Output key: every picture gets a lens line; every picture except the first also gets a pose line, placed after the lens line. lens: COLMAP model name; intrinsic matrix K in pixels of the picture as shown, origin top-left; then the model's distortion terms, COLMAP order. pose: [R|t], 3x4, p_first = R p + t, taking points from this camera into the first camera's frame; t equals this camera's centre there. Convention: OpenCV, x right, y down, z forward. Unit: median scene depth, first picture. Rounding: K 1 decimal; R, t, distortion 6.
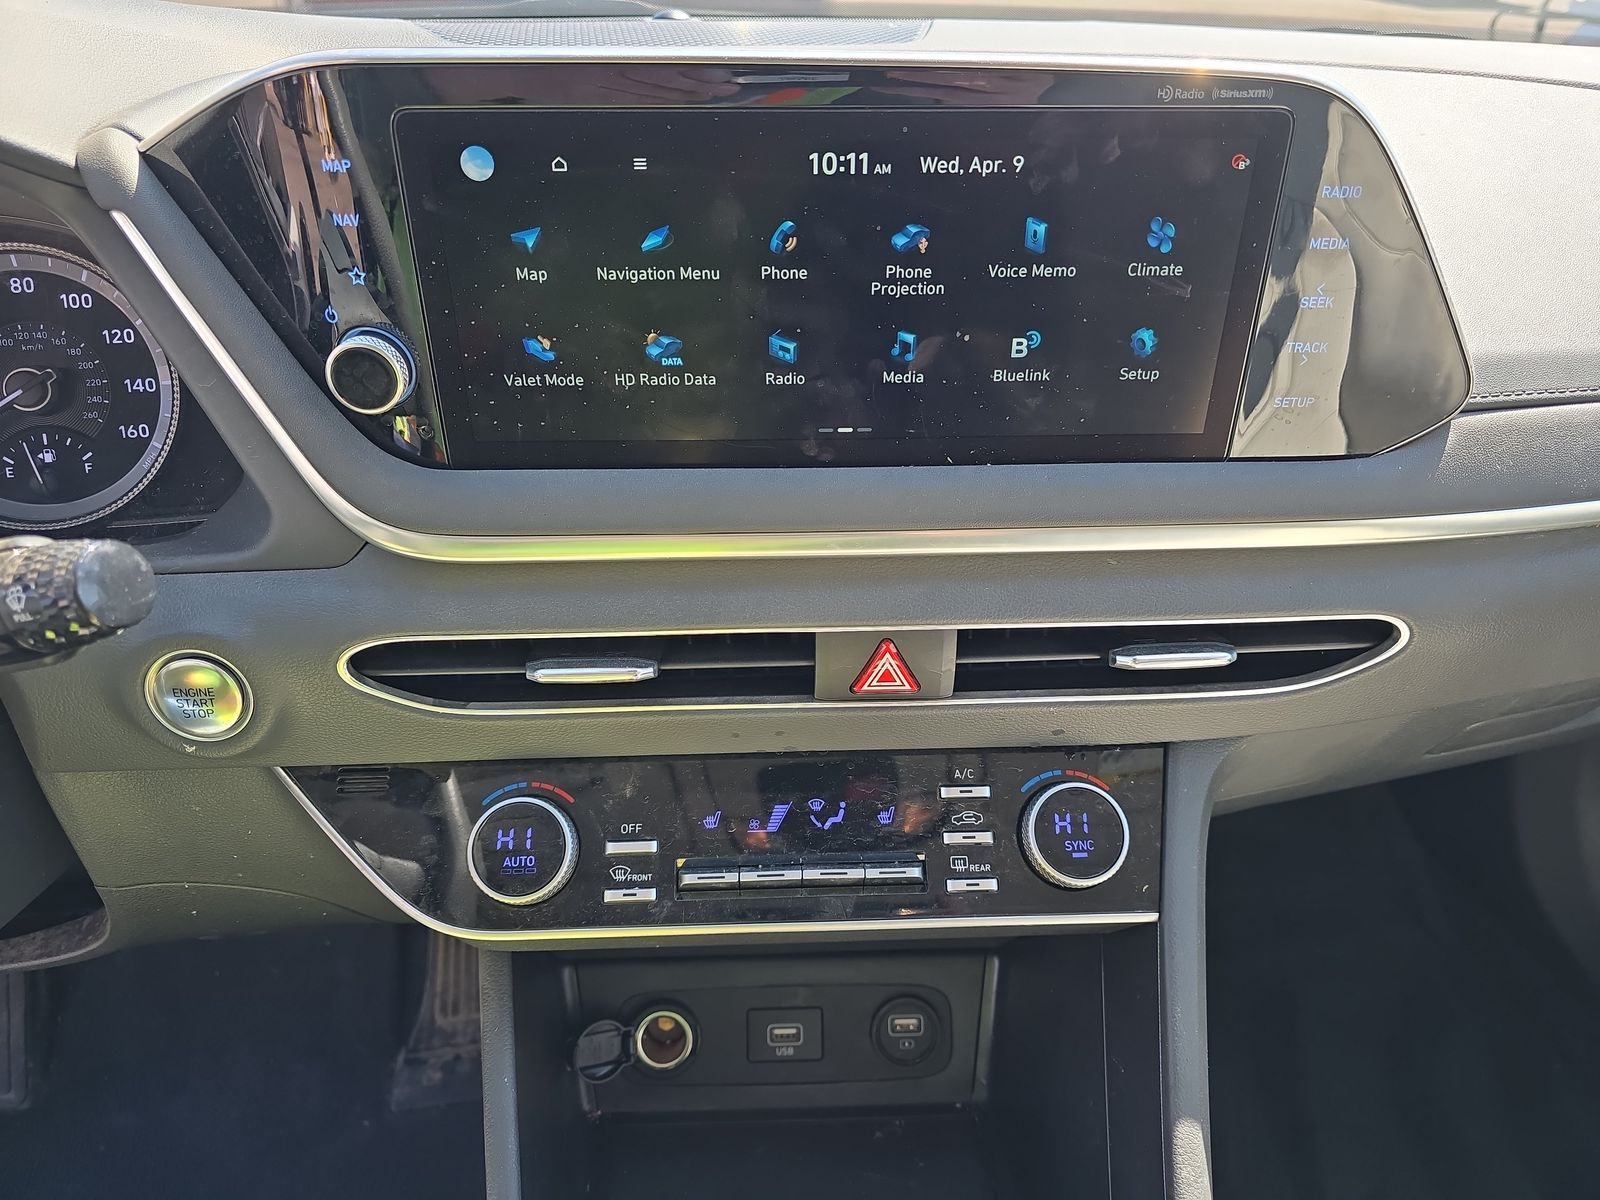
lens RADIAL K [[1077.7, 0, 796.0], [0, 1077.7, 604.1], [0, 0, 1]] dist [0.025551, -0.039566]
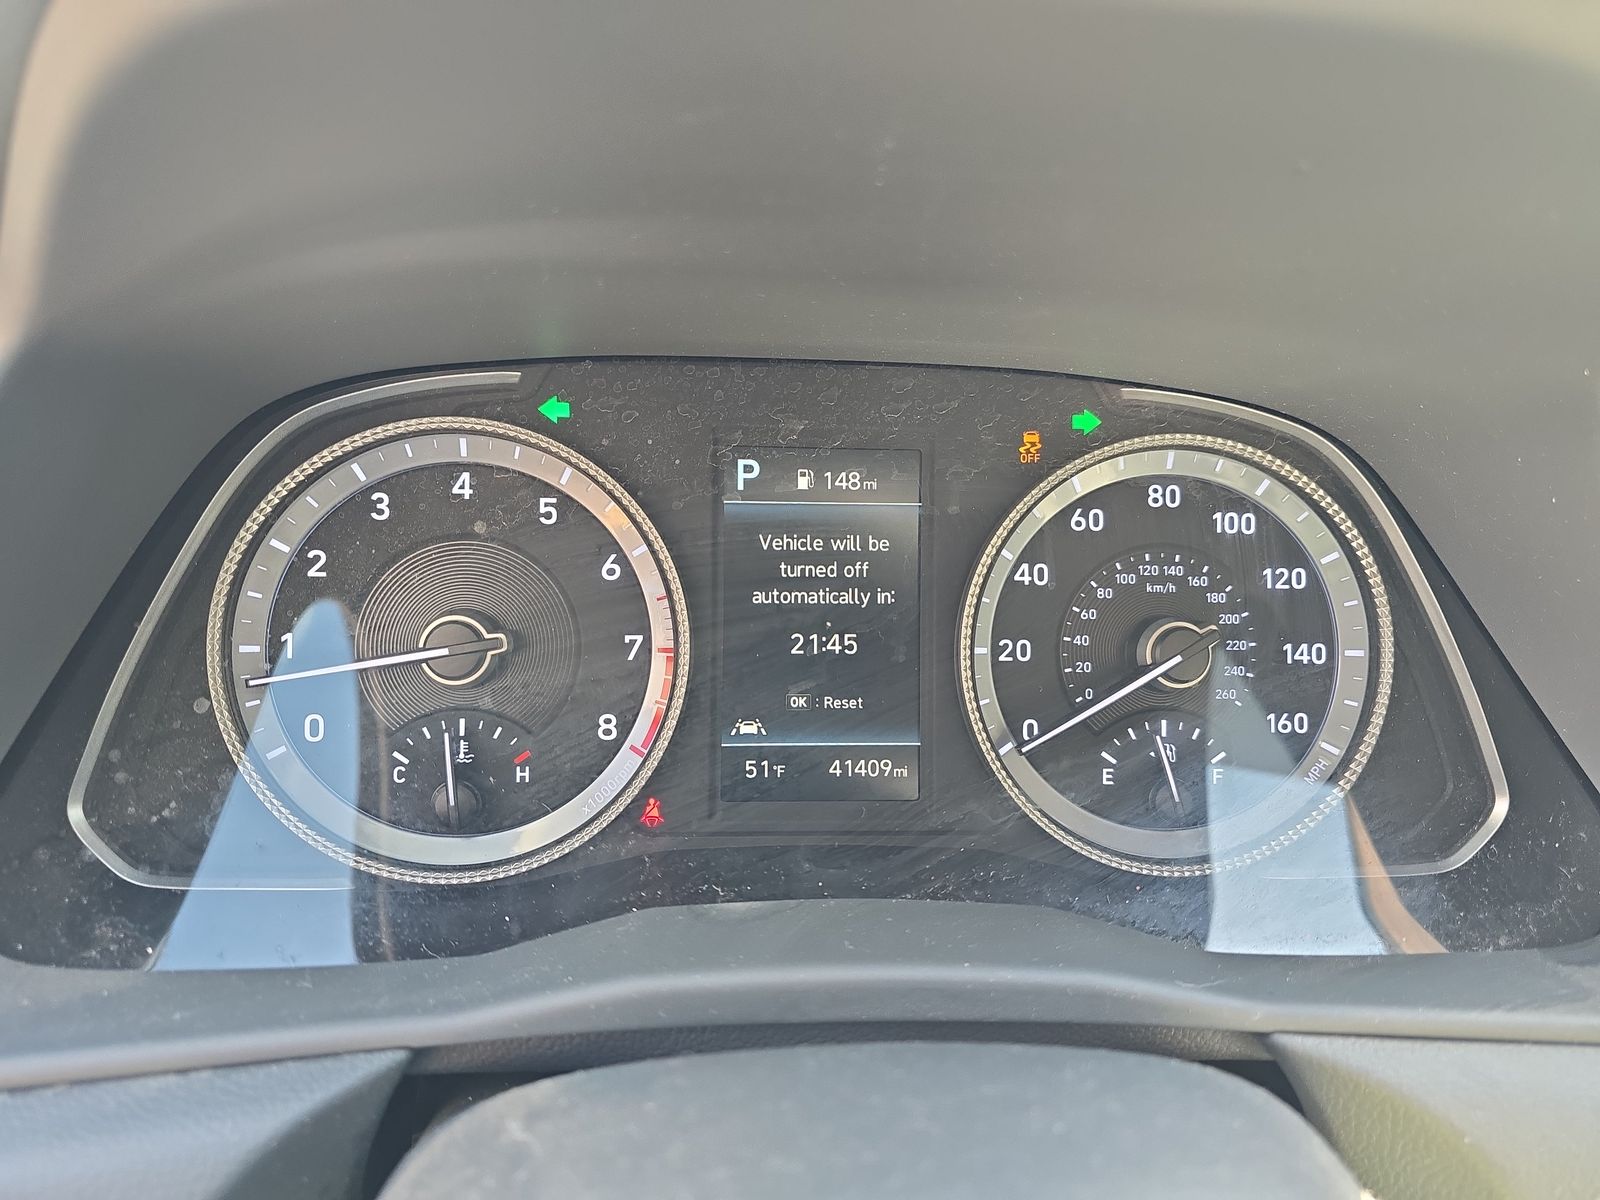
lens RADIAL K [[1077.7, 0, 801.3], [0, 1077.7, 598.0], [0, 0, 1]] dist [0.025551, -0.039566]
pose [[0.990951, 0.059218, -0.120455, -0.861649], [-0.079377, 0.982218, -0.170138, -0.105269], [0.108238, 0.178160, 0.978031, 0.343417]]
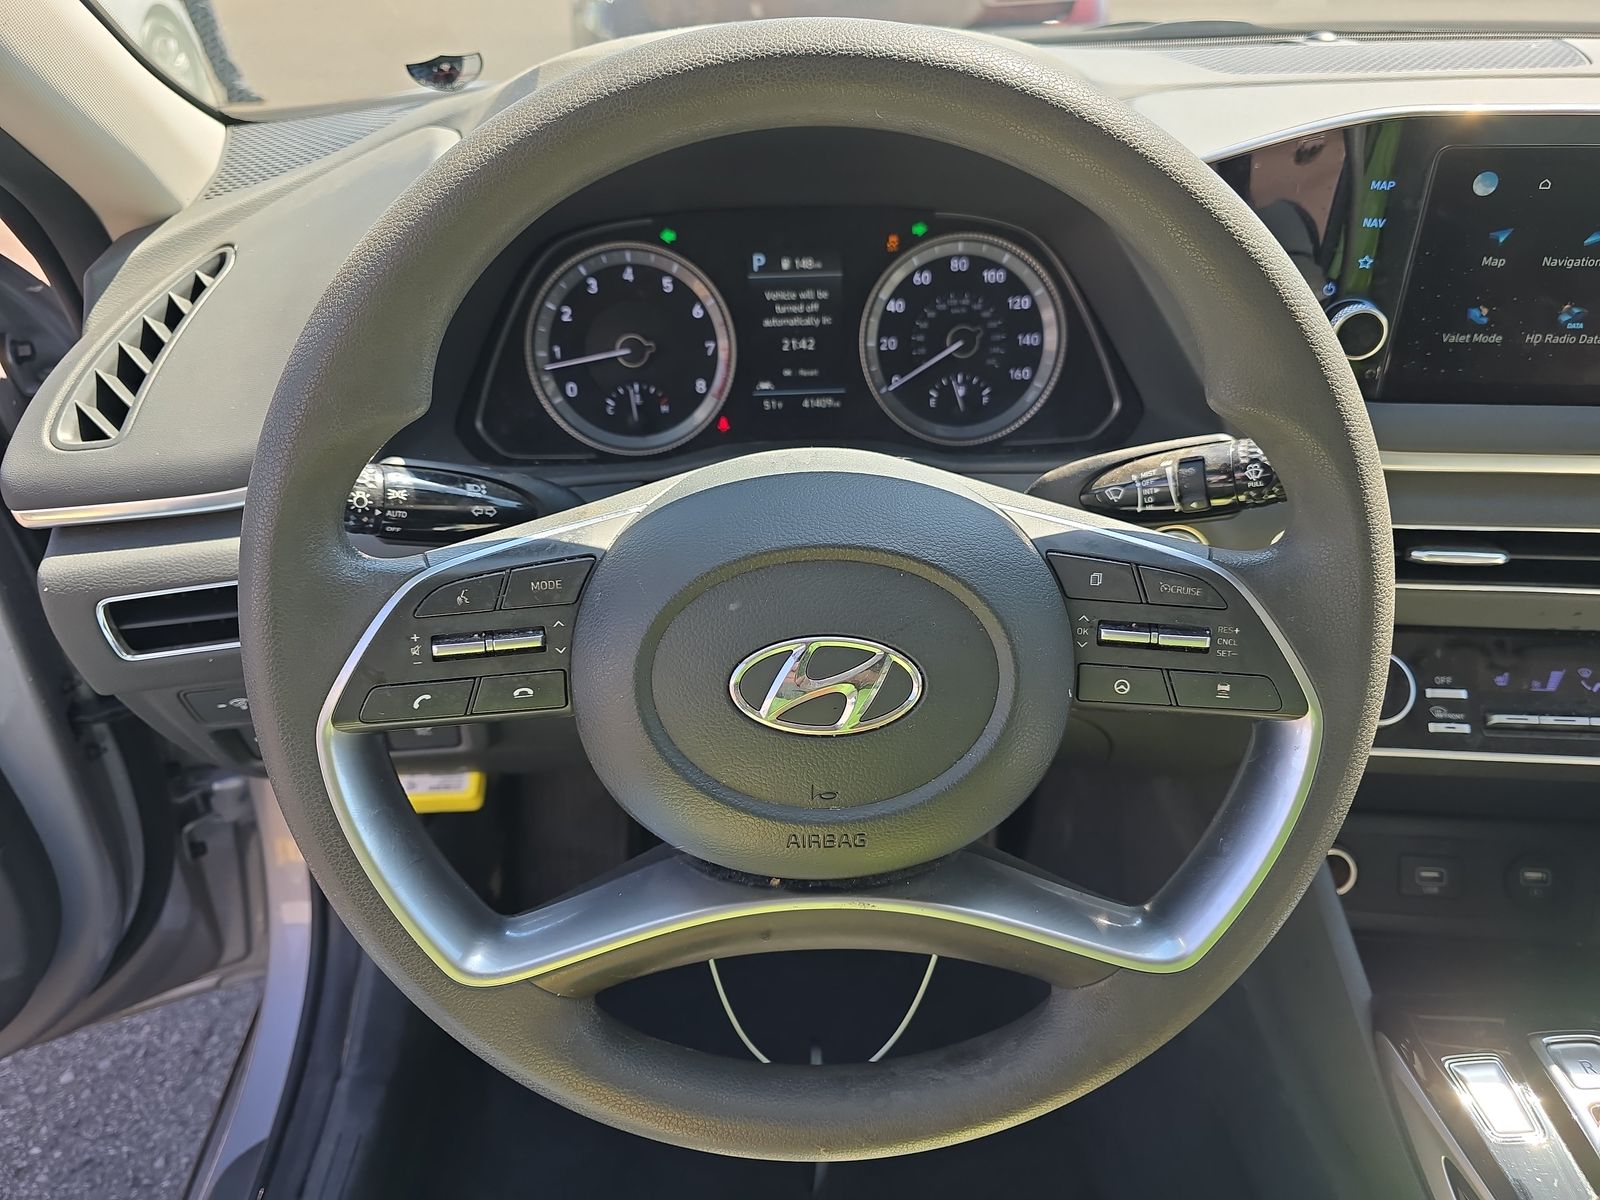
lens RADIAL K [[1077.7, 0, 806.9], [0, 1077.7, 613.6], [0, 0, 1]] dist [0.025551, -0.039566]
pose [[0.986753, 0.052575, -0.153473, -0.680108], [-0.046954, 0.998095, 0.040025, 0.102911], [0.155285, -0.032289, 0.987342, -0.405716]]
